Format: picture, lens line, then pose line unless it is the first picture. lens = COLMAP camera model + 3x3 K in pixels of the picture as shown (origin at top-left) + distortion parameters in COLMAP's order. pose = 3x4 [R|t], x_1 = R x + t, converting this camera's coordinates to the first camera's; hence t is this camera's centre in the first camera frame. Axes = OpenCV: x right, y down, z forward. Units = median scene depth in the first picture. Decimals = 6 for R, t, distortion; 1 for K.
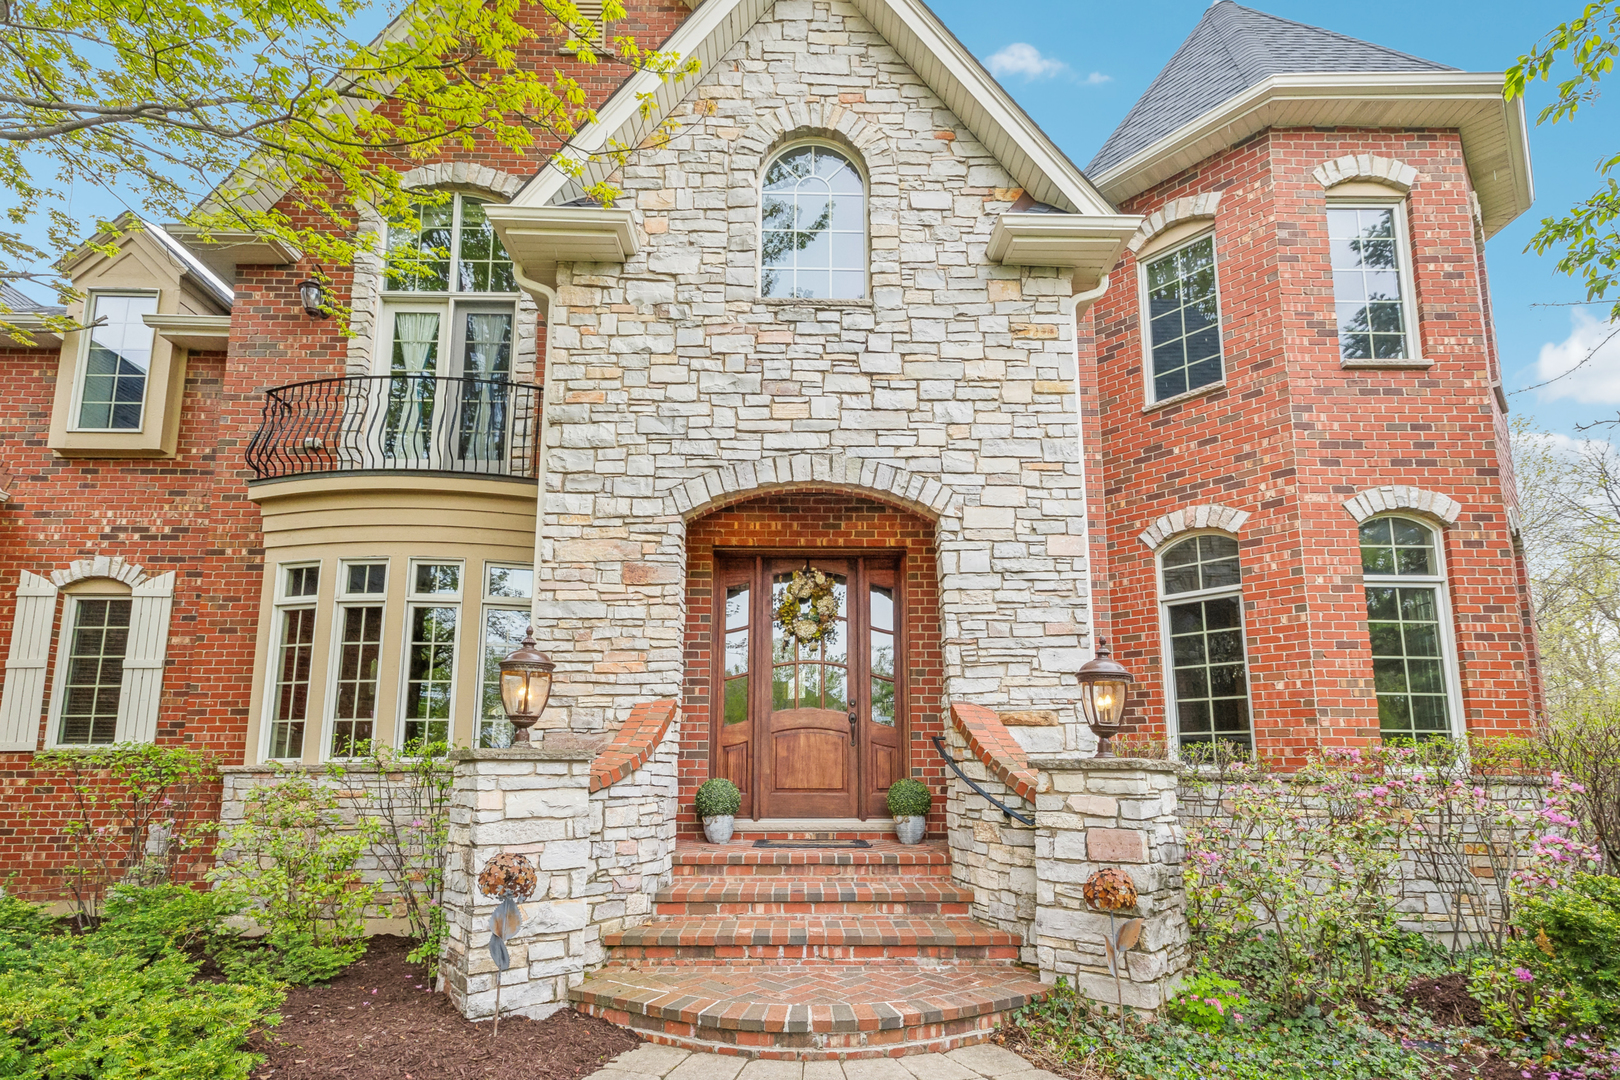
lens RADIAL K [[785.2, 0, 810.9], [0, 785.2, 656.7], [0, 0, 1]] dist [0.027434, 0.001634]
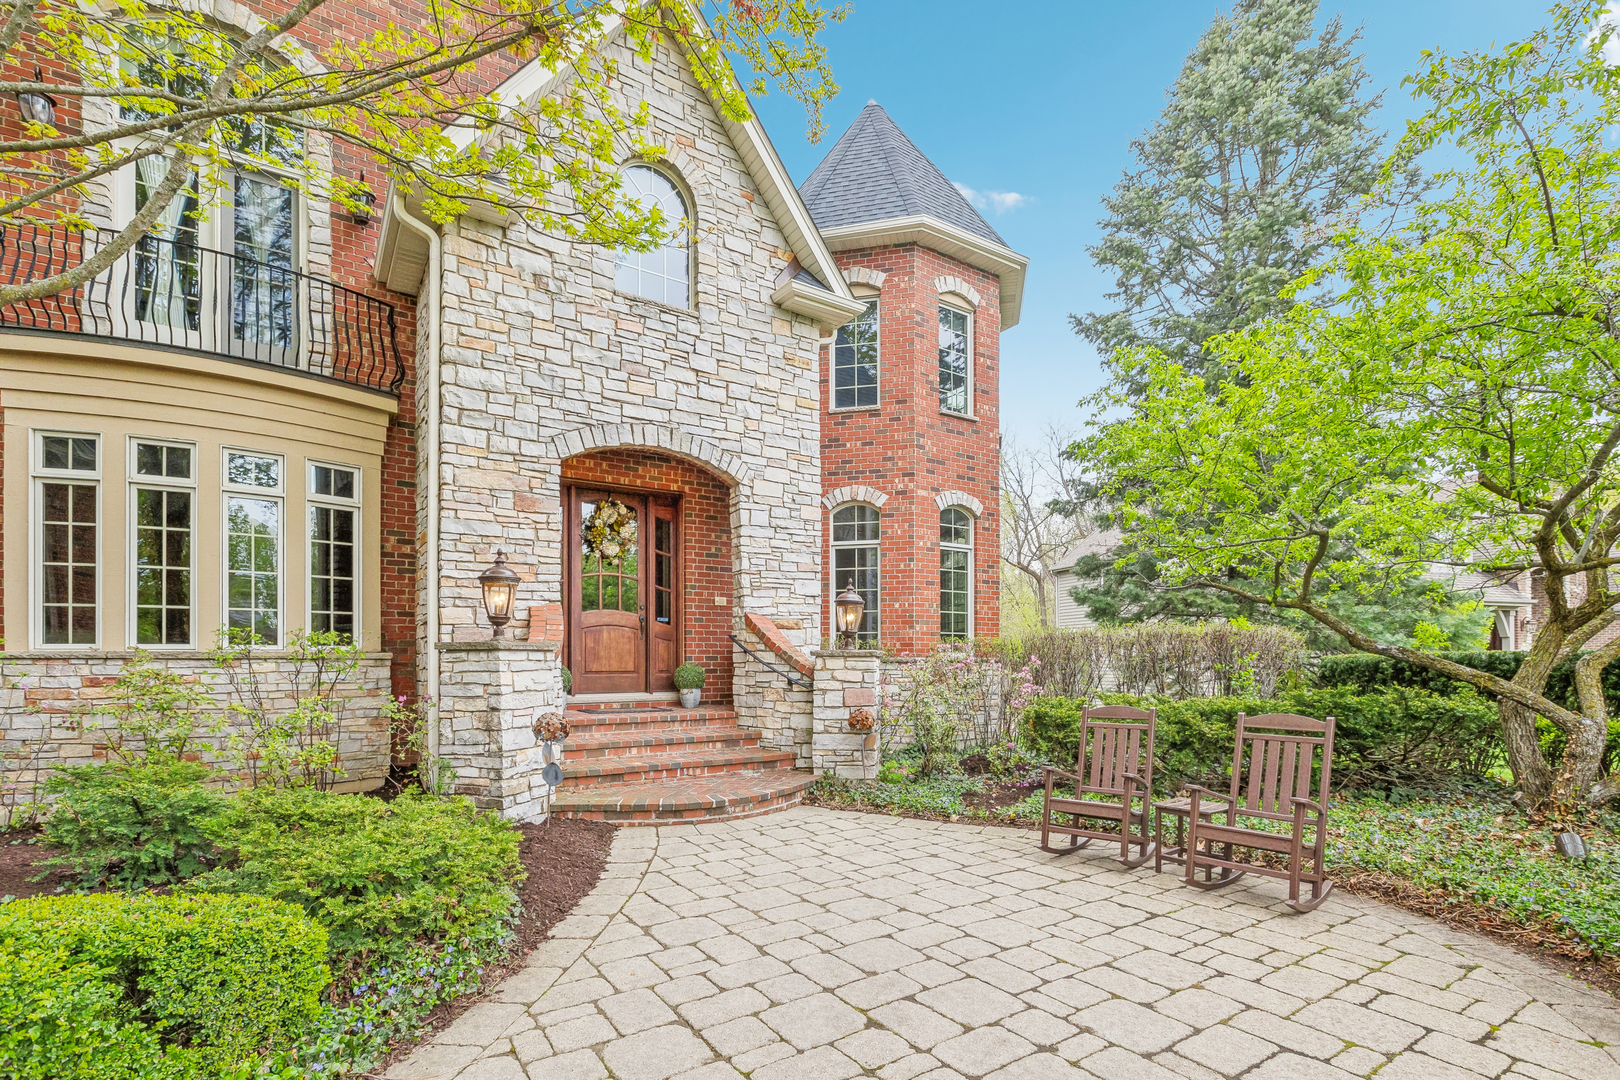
lens RADIAL K [[785.2, 0, 810.9], [0, 785.2, 656.7], [0, 0, 1]] dist [0.027434, 0.001634]
pose [[0.838640, -0.001480, 0.544684, -0.509039], [-0.075911, 0.989920, 0.119568, -0.045691], [-0.539371, -0.141622, 0.830074, -0.316966]]
